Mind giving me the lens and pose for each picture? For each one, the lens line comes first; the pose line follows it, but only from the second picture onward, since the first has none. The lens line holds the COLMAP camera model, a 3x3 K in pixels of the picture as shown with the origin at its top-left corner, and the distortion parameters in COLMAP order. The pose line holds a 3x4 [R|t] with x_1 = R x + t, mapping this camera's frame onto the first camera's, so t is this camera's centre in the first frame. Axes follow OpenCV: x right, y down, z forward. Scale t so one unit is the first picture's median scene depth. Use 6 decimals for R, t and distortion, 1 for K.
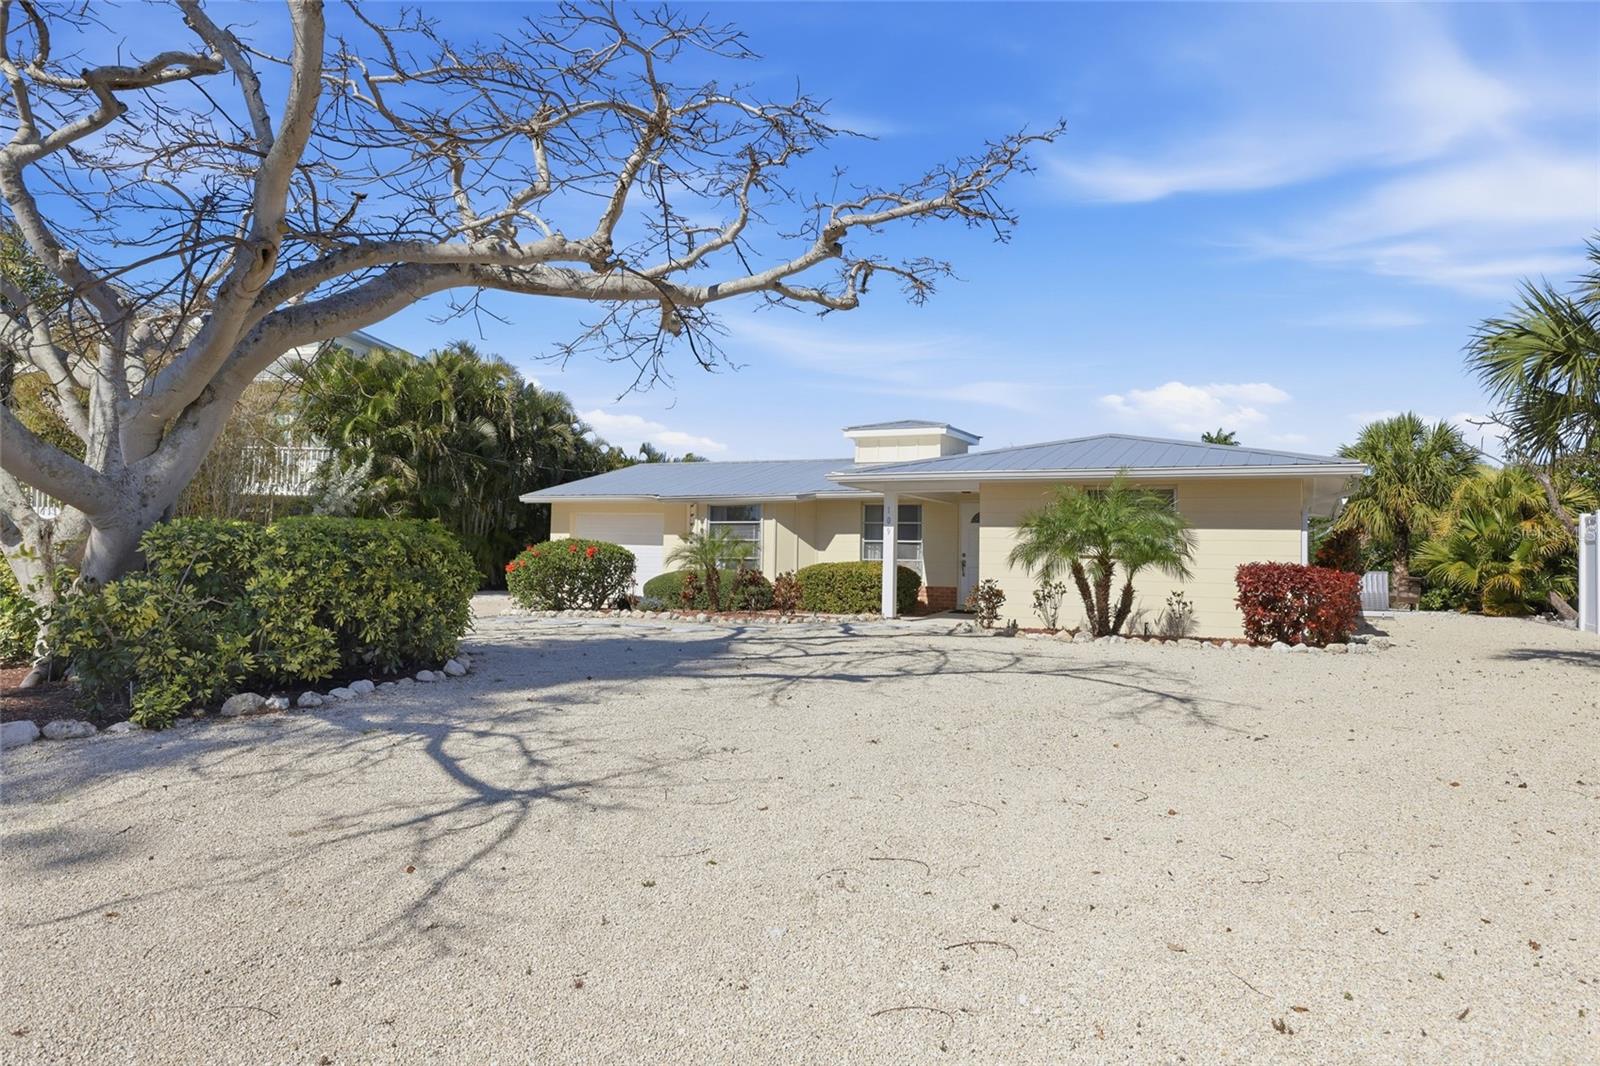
lens RADIAL K [[1006.9, 0, 799.2], [0, 1006.9, 529.8], [0, 0, 1]] dist [-0.023546, -0.003278]
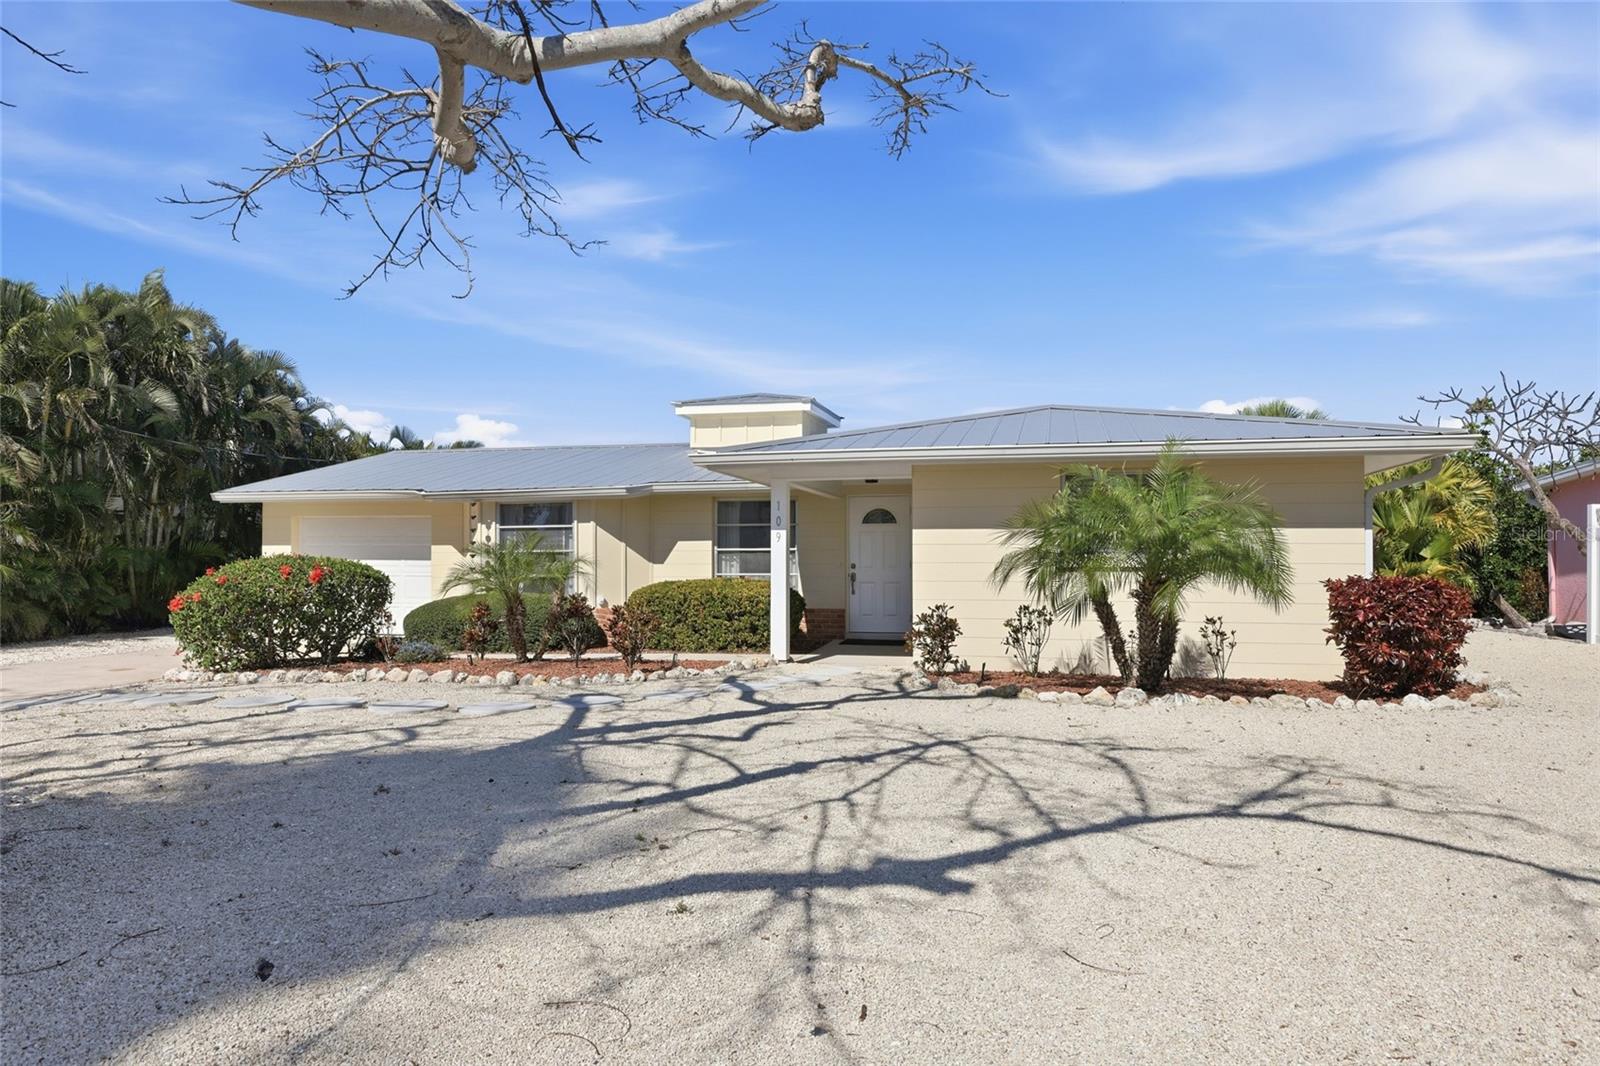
lens RADIAL K [[1006.9, 0, 801.9], [0, 1006.9, 547.6], [0, 0, 1]] dist [-0.023546, -0.003278]
pose [[0.973660, -0.016379, 0.227414, -0.046798], [0.012997, 0.999782, 0.016363, -0.001860], [-0.227632, -0.012976, 0.973661, 0.283475]]
